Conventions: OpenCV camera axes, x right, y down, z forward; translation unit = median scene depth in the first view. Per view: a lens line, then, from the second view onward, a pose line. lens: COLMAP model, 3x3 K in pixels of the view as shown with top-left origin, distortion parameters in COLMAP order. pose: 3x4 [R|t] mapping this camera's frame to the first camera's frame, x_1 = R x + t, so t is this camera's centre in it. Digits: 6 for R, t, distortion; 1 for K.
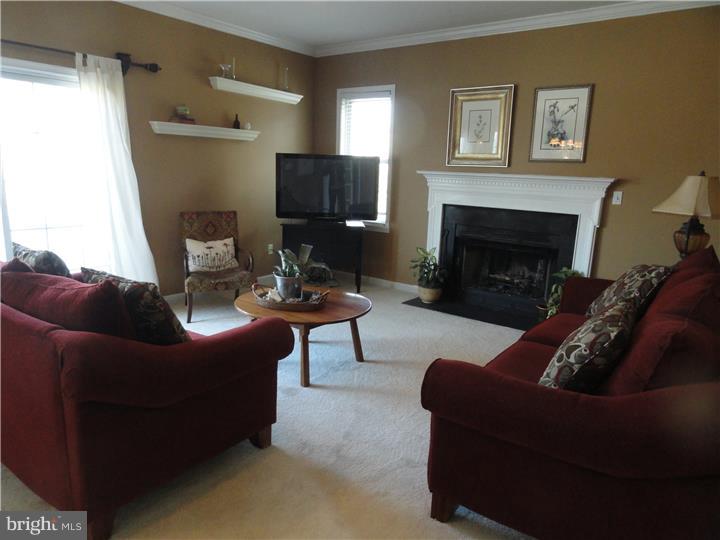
lens RADIAL K [[501.6, 0, 360.0], [0, 501.6, 270.0], [0, 0, 1]] dist [0.000797, 0.003865]
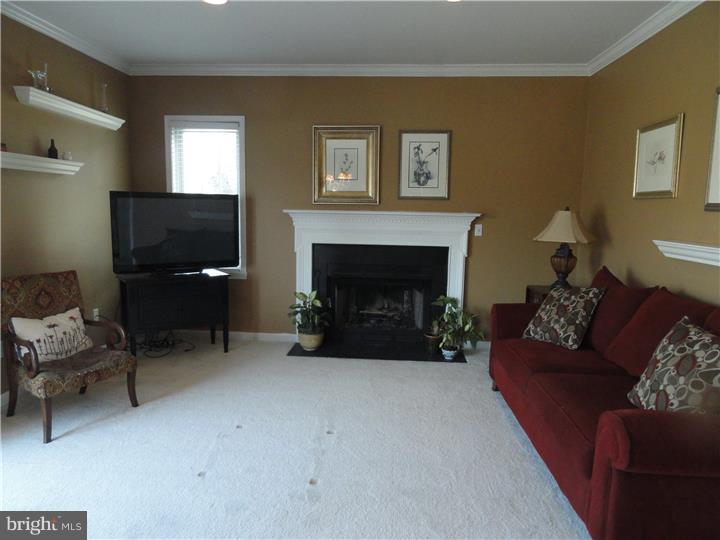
lens RADIAL K [[501.6, 0, 360.0], [0, 501.6, 270.0], [0, 0, 1]] dist [0.000797, 0.003865]
pose [[0.839420, -0.087617, 0.536375, -0.297533], [0.120936, 0.992288, -0.027173, -0.049232], [-0.529858, 0.087677, 0.843542, 0.168332]]
